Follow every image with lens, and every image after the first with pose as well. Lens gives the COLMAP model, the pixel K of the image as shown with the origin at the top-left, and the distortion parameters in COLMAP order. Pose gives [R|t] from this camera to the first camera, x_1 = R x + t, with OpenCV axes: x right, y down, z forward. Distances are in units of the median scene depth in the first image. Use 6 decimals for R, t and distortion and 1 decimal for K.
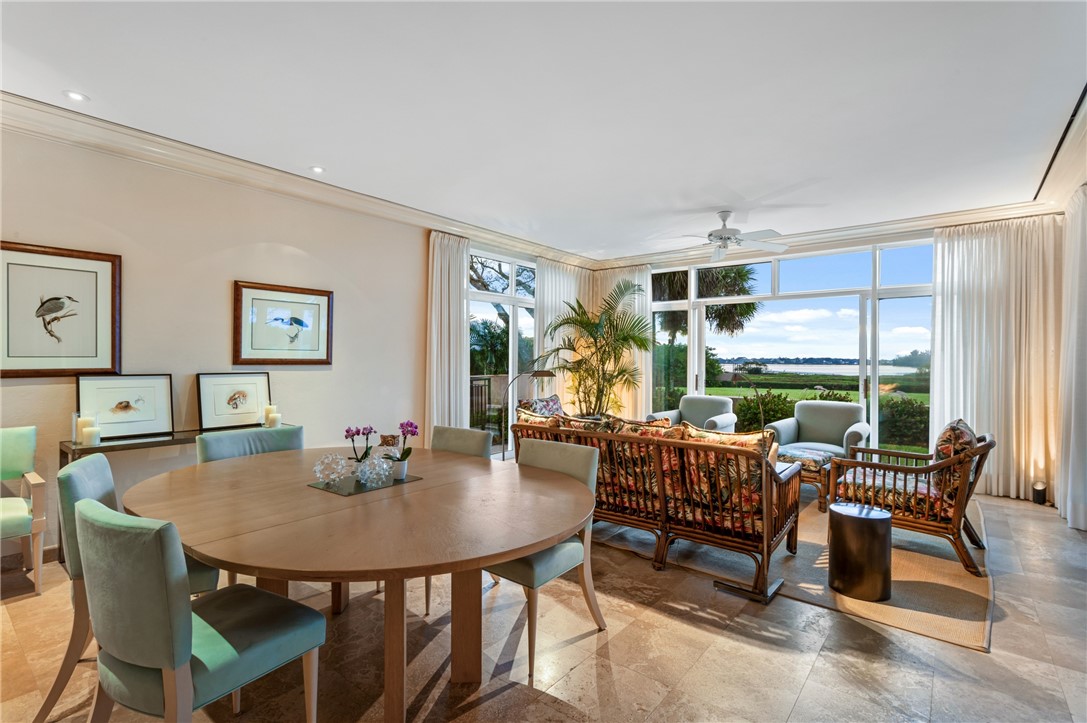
lens RADIAL K [[519.2, 0, 541.6], [0, 519.2, 358.8], [0, 0, 1]] dist [0.004701, 0.000770]
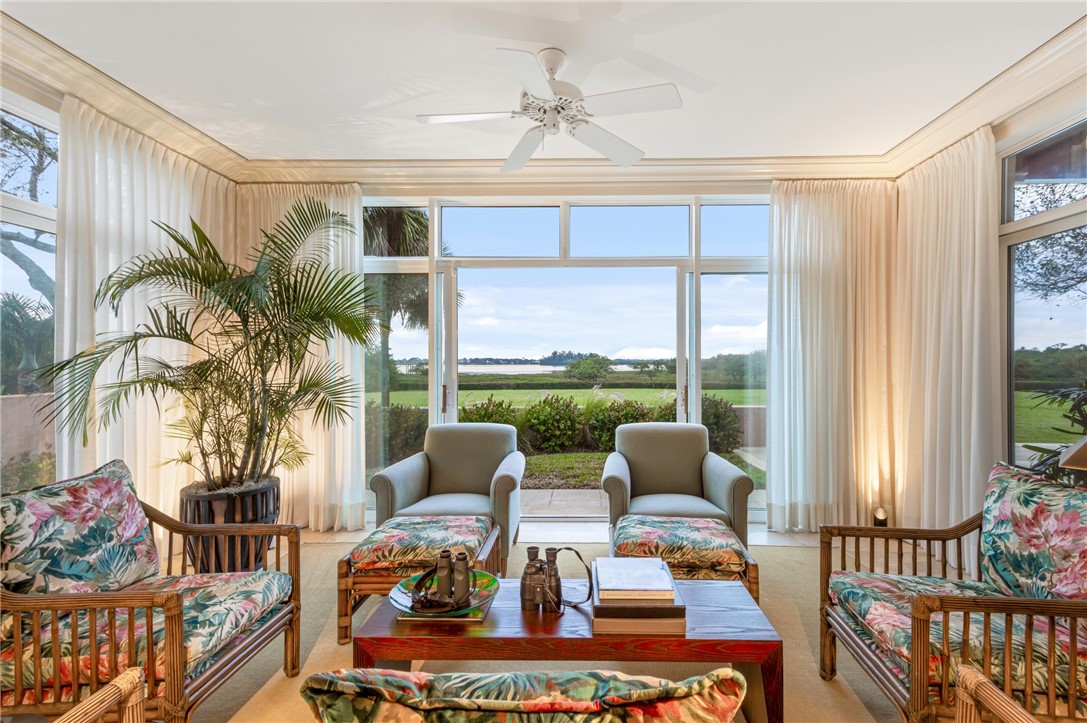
lens RADIAL K [[519.2, 0, 551.8], [0, 519.2, 361.3], [0, 0, 1]] dist [0.004701, 0.000770]
pose [[0.798682, -0.009106, 0.601685, 0.044473], [0.007444, 0.999959, 0.005251, 0.001367], [-0.601708, 0.000285, 0.798716, 0.470253]]
